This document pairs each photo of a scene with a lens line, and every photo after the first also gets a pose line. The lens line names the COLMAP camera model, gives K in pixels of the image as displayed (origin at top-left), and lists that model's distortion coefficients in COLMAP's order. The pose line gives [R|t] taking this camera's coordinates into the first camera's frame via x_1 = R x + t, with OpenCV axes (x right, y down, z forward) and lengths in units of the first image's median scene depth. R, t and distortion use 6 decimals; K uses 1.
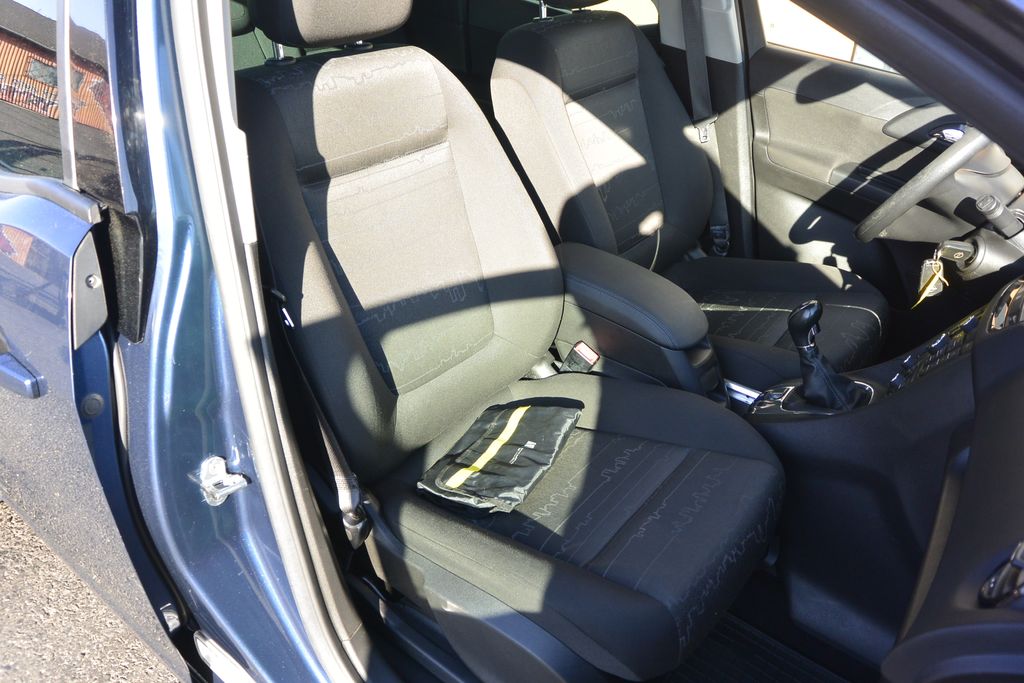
lens RADIAL K [[779.4, 0, 512.3], [0, 779.4, 345.0], [0, 0, 1]] dist [-0.010834, 0.025441]
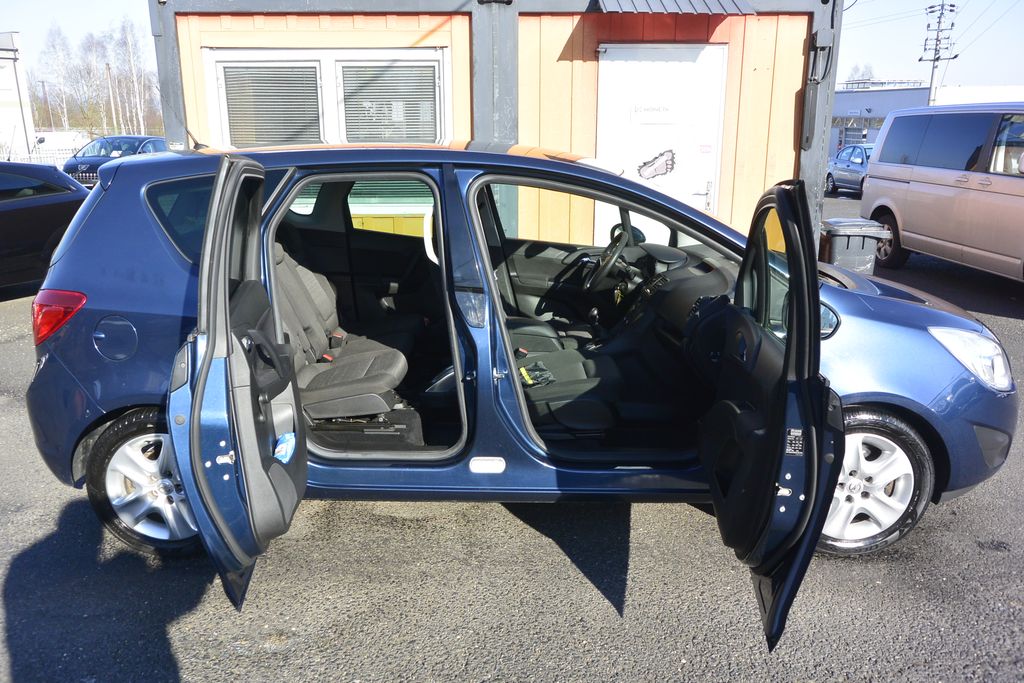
lens RADIAL K [[779.4, 0, 511.8], [0, 779.4, 341.5], [0, 0, 1]] dist [-0.010834, 0.025441]
pose [[0.784083, -0.183843, 0.592803, -1.140865], [0.337256, 0.928012, -0.158278, 0.293945], [-0.521030, 0.324030, 0.789641, -0.795747]]
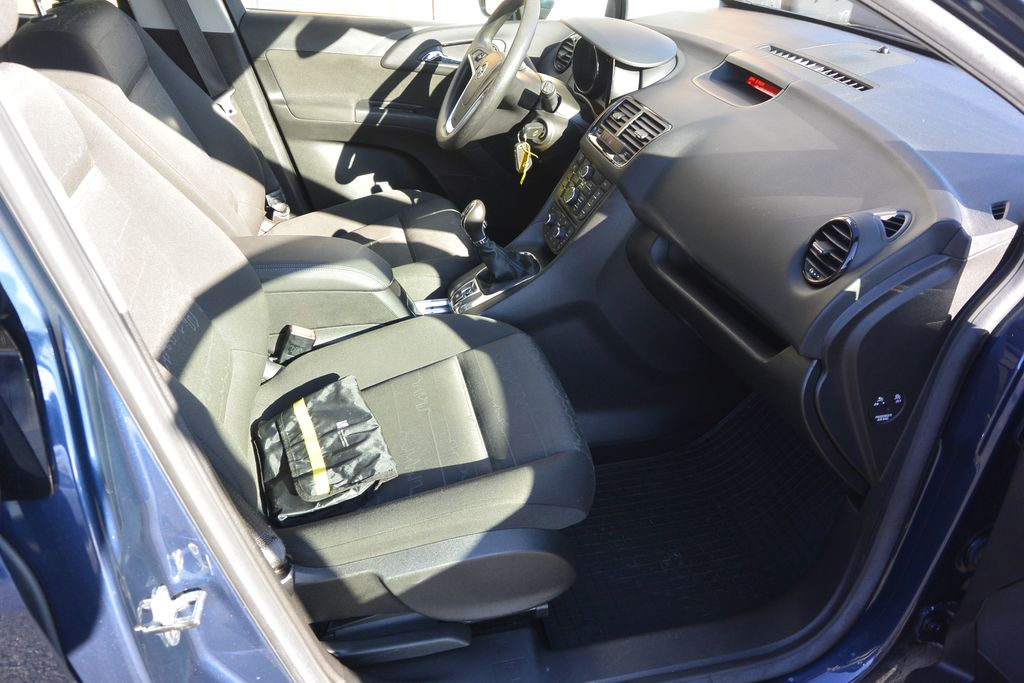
lens RADIAL K [[779.4, 0, 506.2], [0, 779.4, 341.7], [0, 0, 1]] dist [-0.010834, 0.025441]
pose [[0.636123, -0.426450, 0.643030, -0.305192], [0.411153, 0.892556, 0.185196, -0.044743], [-0.652917, 0.146577, 0.743112, 0.076767]]
